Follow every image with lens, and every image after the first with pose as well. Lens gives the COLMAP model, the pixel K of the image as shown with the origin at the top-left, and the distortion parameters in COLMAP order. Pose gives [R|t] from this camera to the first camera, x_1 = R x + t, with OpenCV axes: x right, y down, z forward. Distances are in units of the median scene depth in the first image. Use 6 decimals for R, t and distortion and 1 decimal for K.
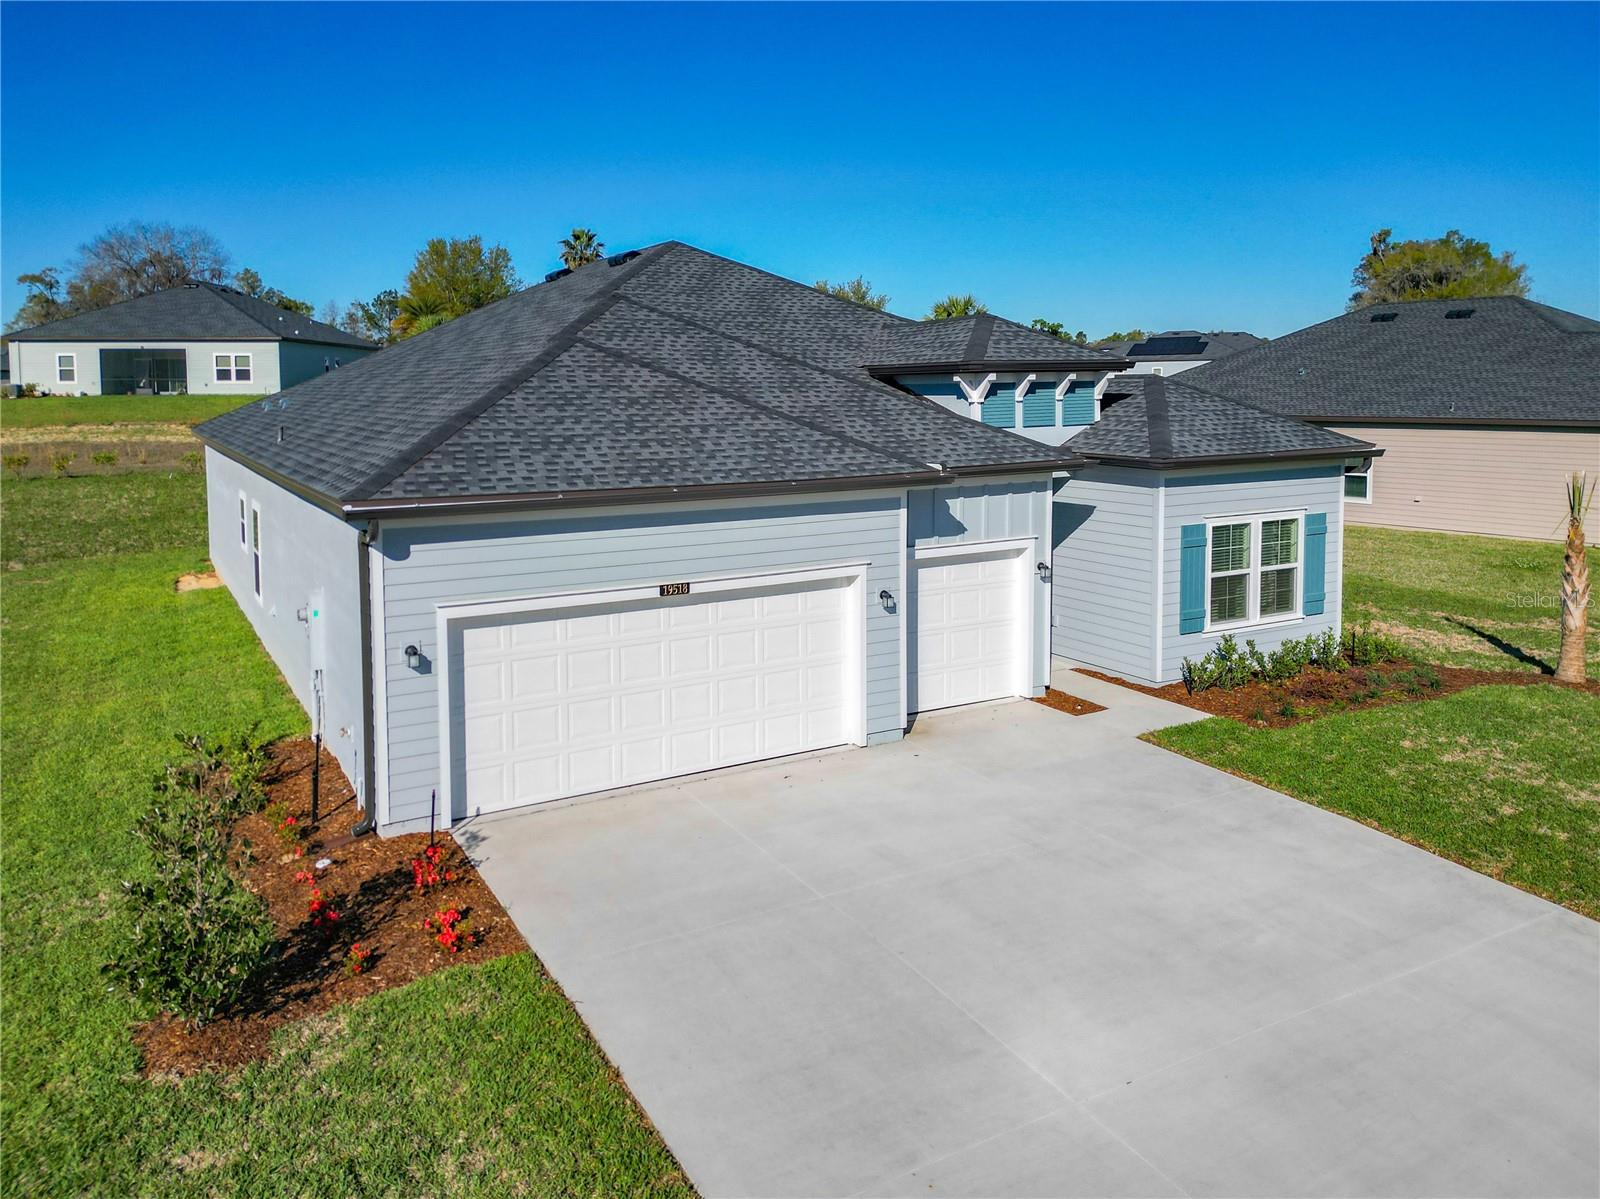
lens RADIAL K [[1137.4, 0, 771.5], [0, 1137.4, 542.1], [0, 0, 1]] dist [0.067941, -0.056279]
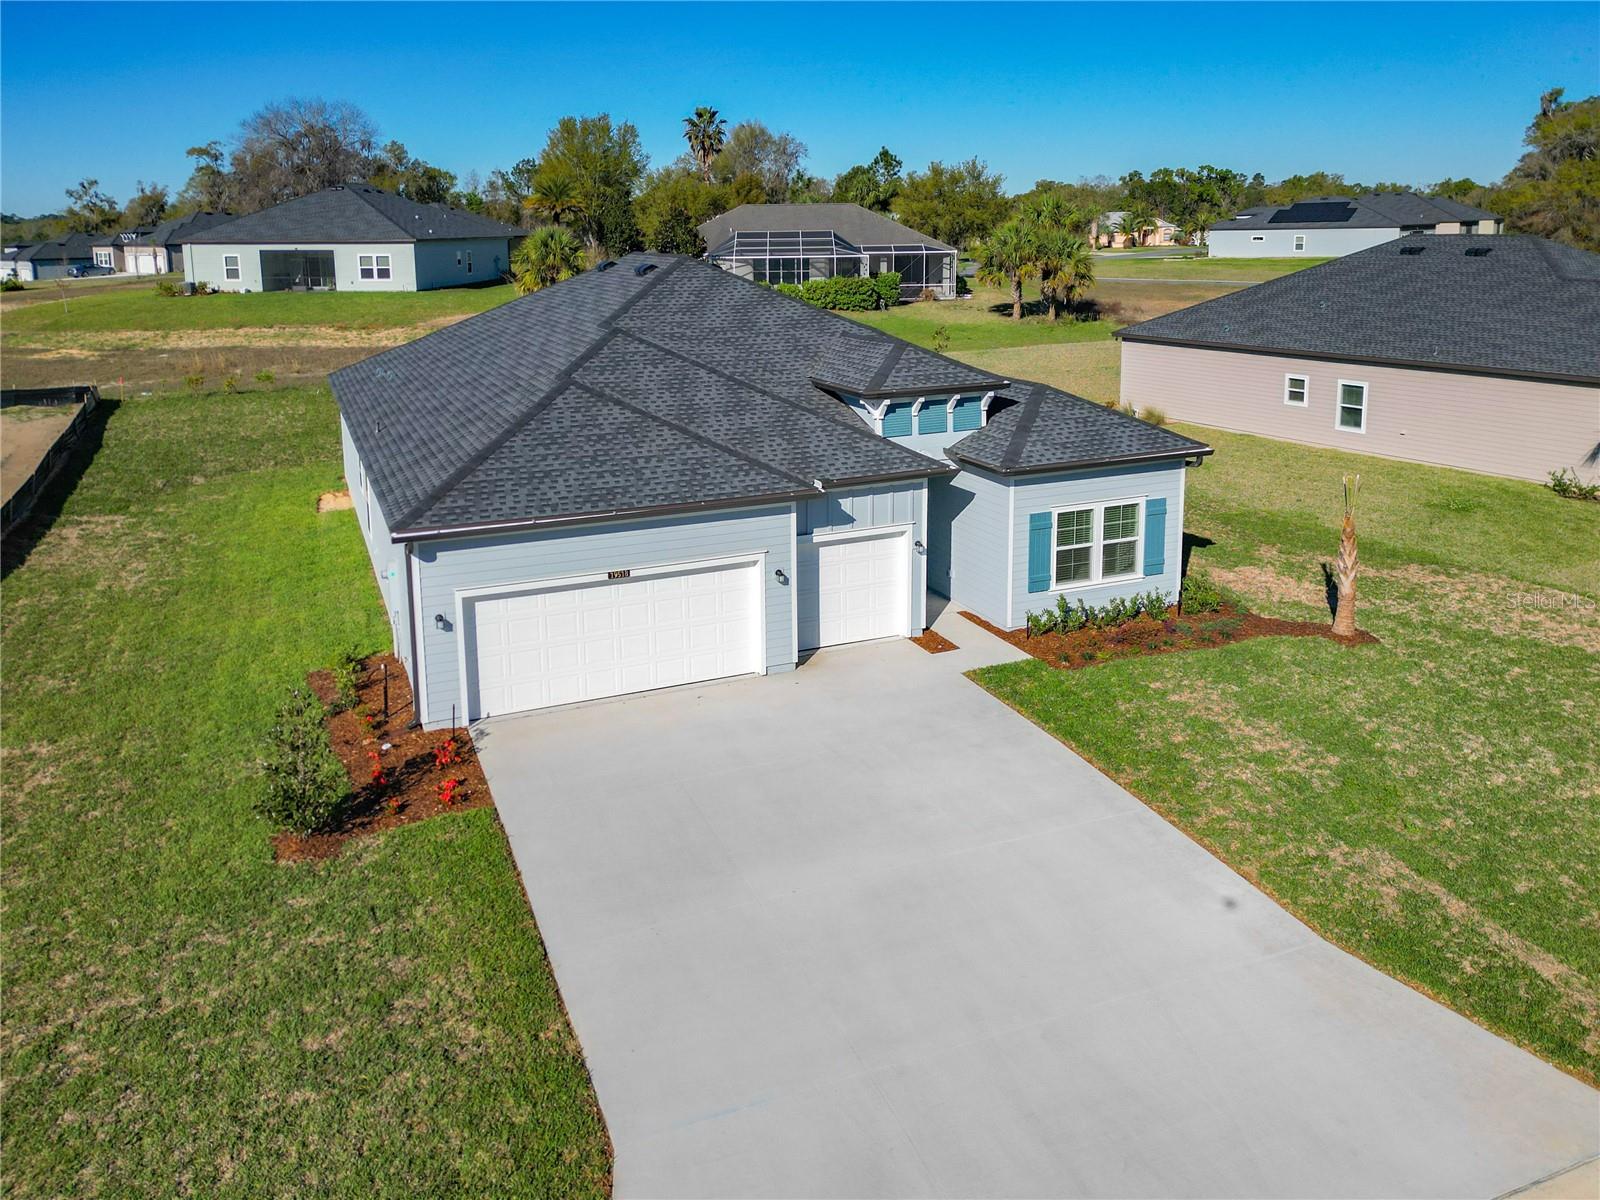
lens RADIAL K [[1137.4, 0, 811.5], [0, 1137.4, 526.9], [0, 0, 1]] dist [0.067941, -0.056279]
pose [[0.995676, 0.027672, -0.088675, 0.218312], [-0.017445, 0.993316, 0.114100, -0.142629], [0.091240, -0.112060, 0.989504, -0.329780]]
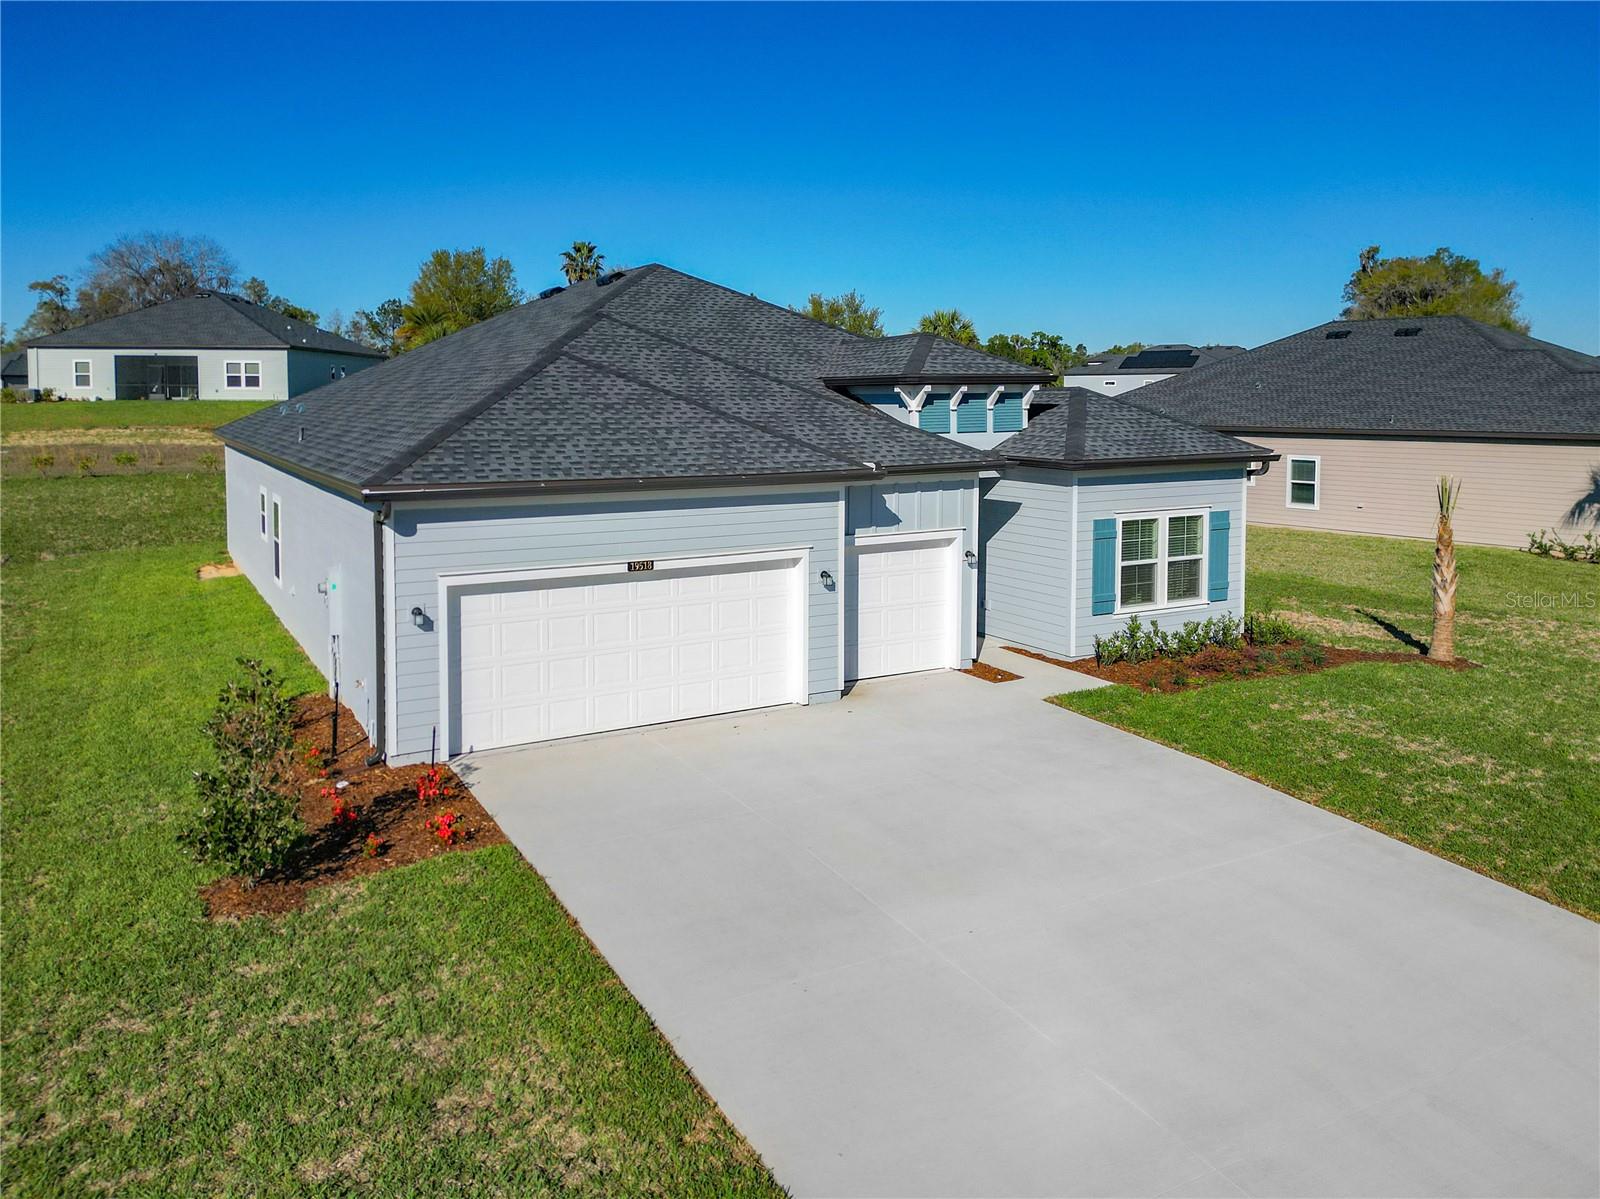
lens RADIAL K [[1137.4, 0, 771.9], [0, 1137.4, 534.6], [0, 0, 1]] dist [0.067941, -0.056279]
pose [[0.999977, 0.006769, -0.000112, 0.037699], [-0.006770, 0.999864, -0.015027, 0.019445], [0.000010, 0.015027, 0.999887, -0.132582]]
